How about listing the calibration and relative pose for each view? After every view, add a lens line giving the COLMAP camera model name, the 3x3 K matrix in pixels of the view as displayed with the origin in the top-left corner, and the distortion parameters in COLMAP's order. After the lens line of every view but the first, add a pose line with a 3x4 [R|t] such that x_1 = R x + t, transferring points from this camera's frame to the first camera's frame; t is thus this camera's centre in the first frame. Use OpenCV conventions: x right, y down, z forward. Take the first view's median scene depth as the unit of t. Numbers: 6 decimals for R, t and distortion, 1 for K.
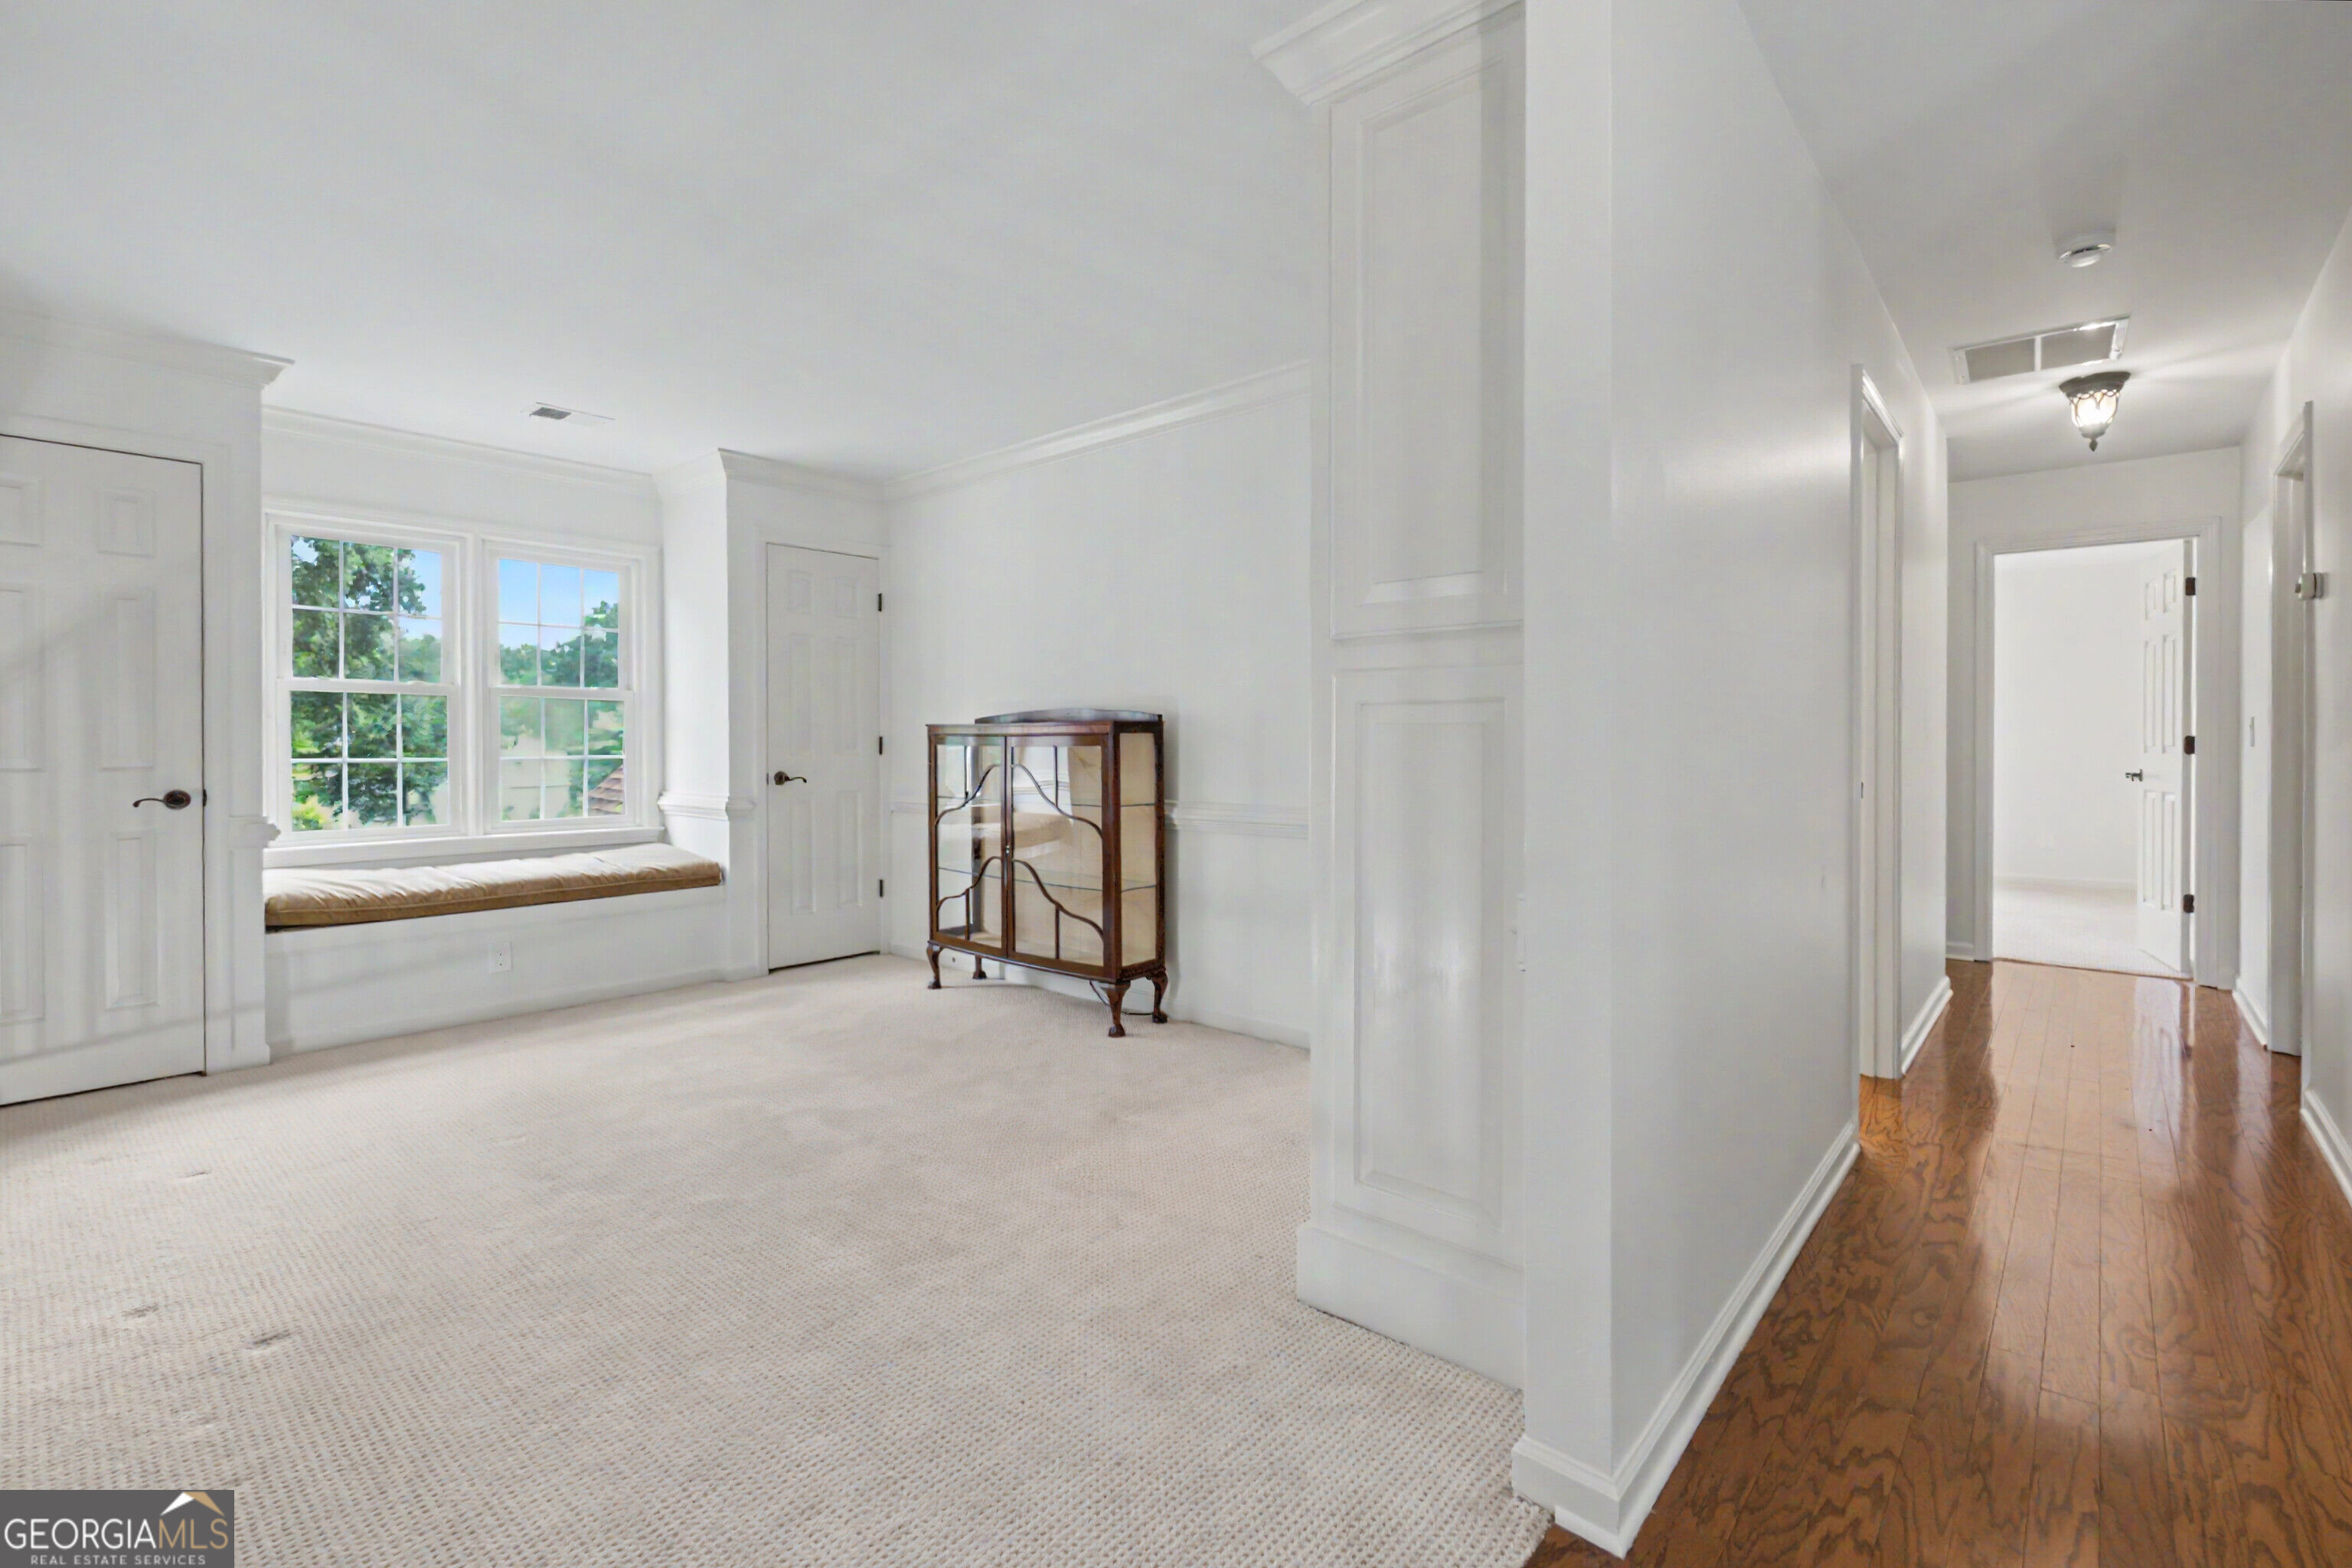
lens RADIAL K [[1051.7, 0, 1191.1], [0, 1051.7, 754.6], [0, 0, 1]] dist [0.000429, 0.000148]
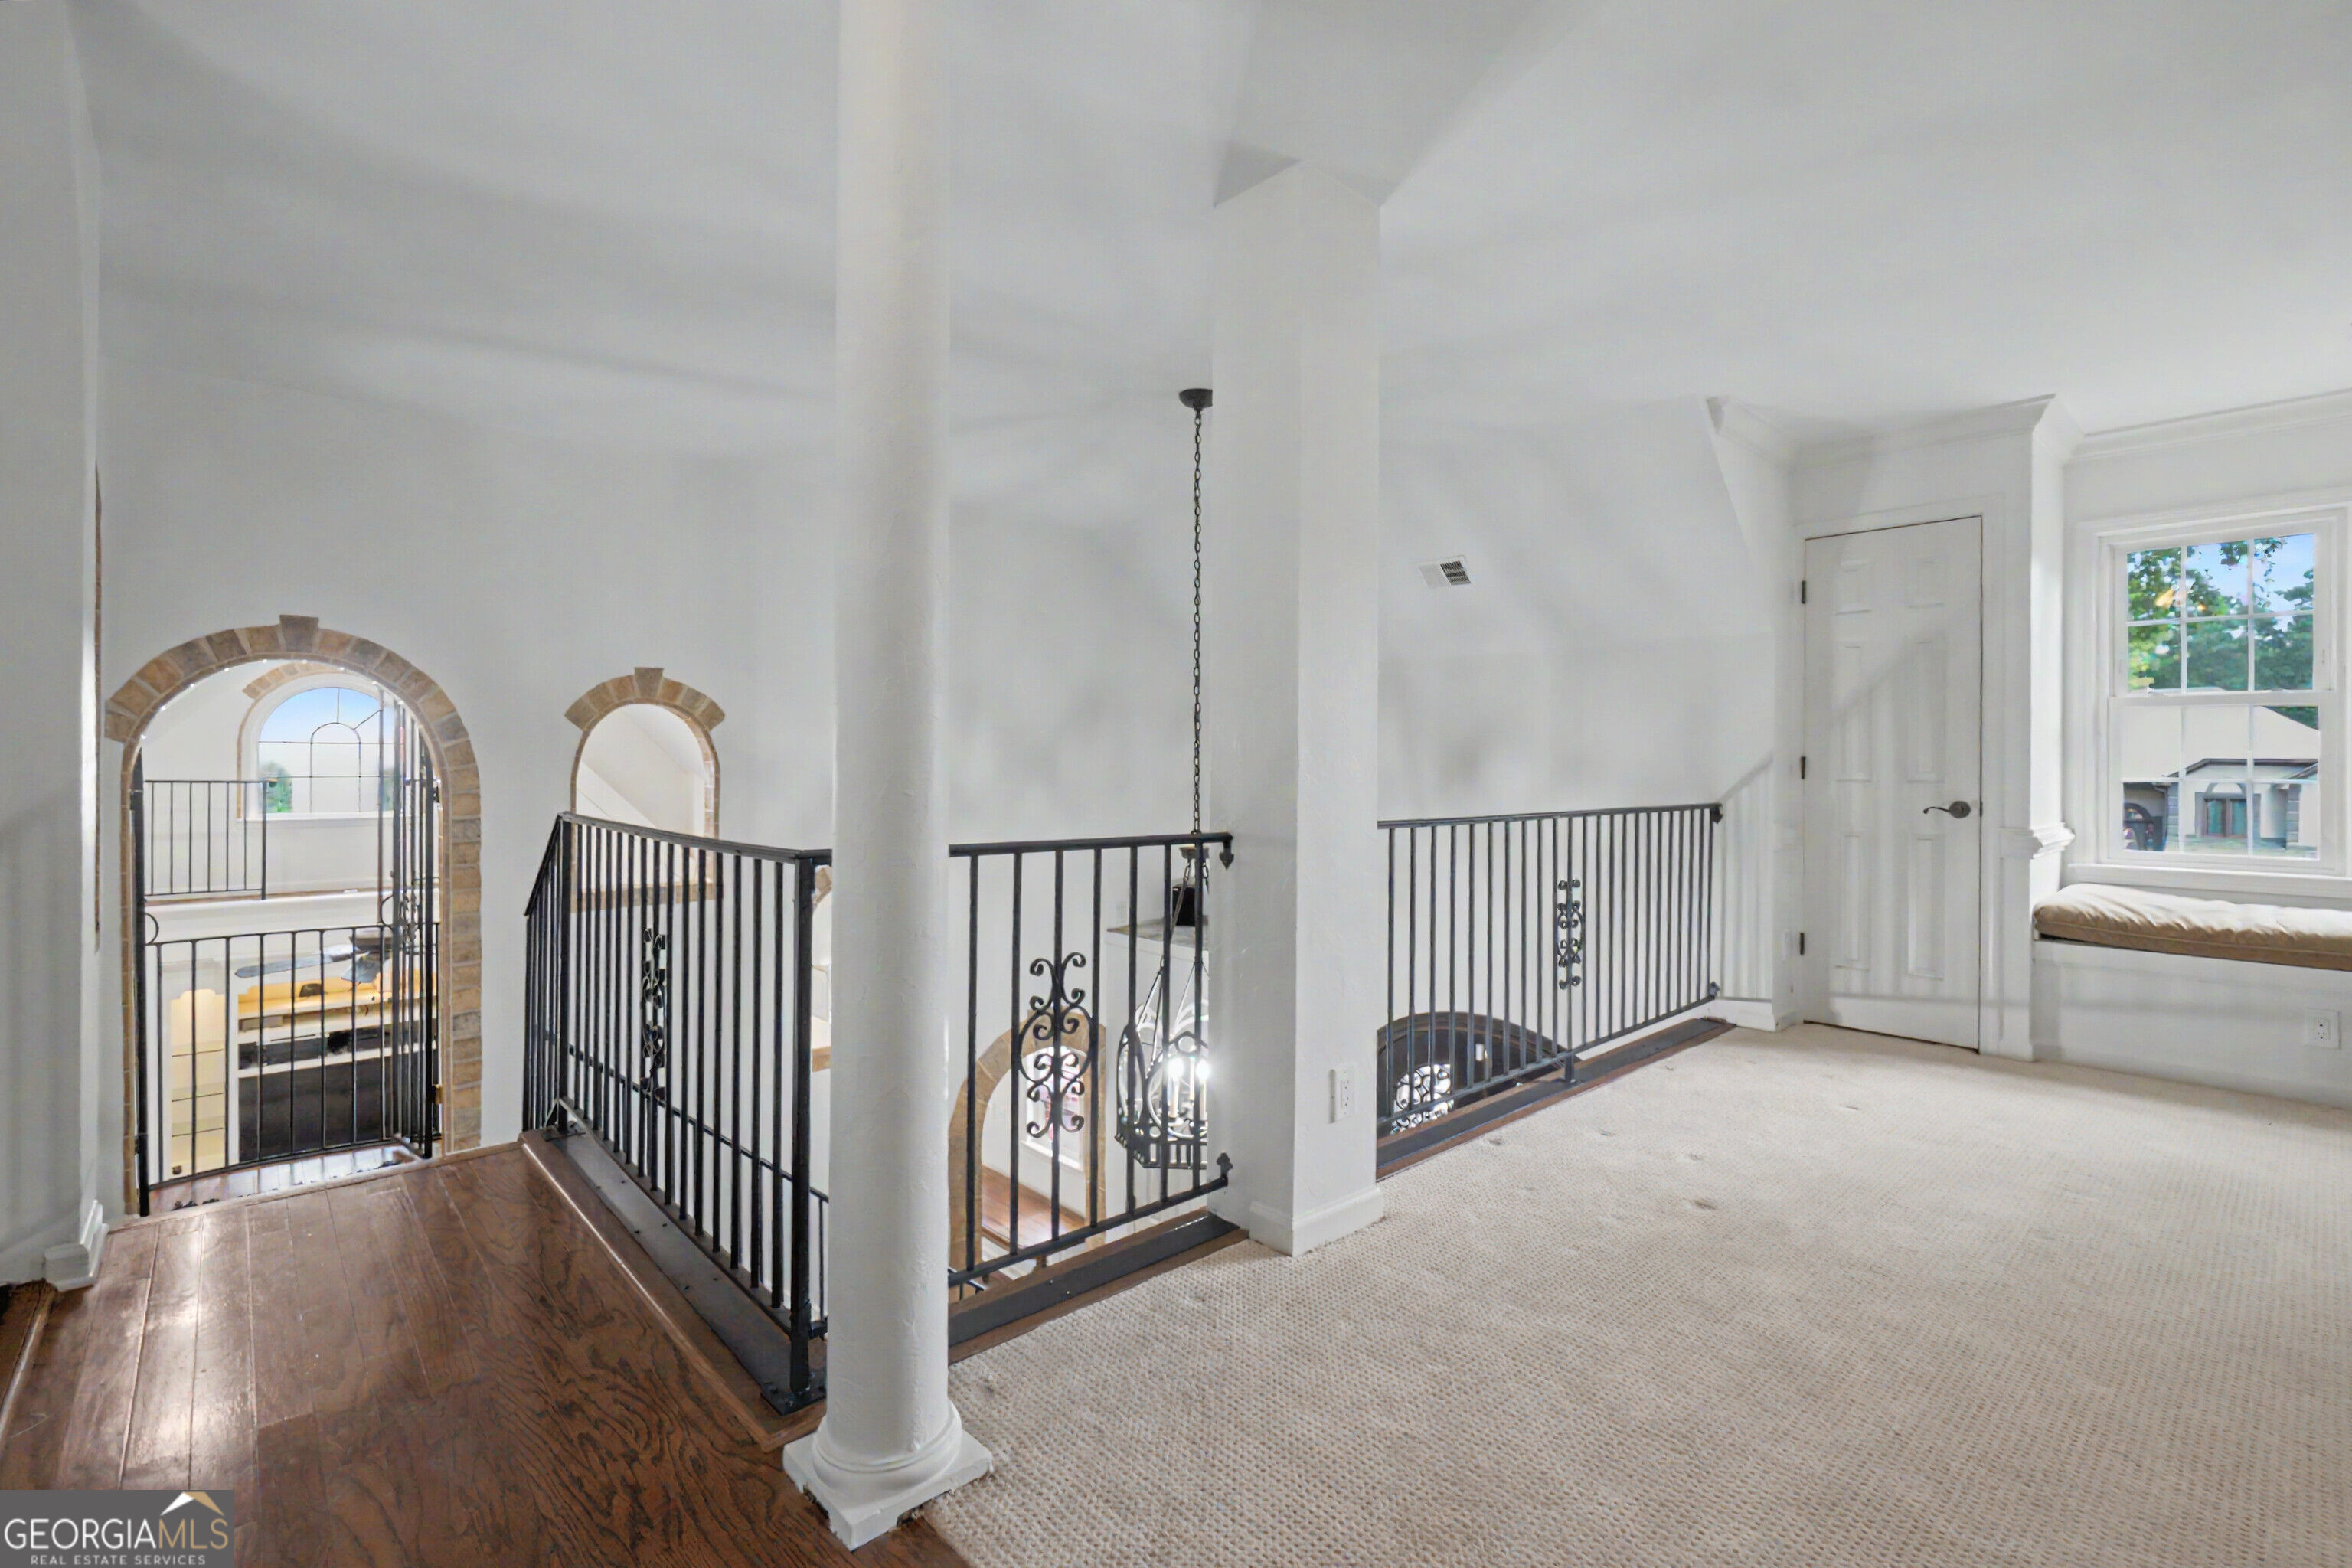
lens RADIAL K [[1051.7, 0, 1178.6], [0, 1051.7, 770.0], [0, 0, 1]] dist [0.000429, 0.000148]
pose [[-0.125919, 0.004085, -0.992032, 0.295218], [-0.012480, 0.999906, 0.005701, 0.003059], [0.991962, 0.013099, -0.125857, 0.280822]]
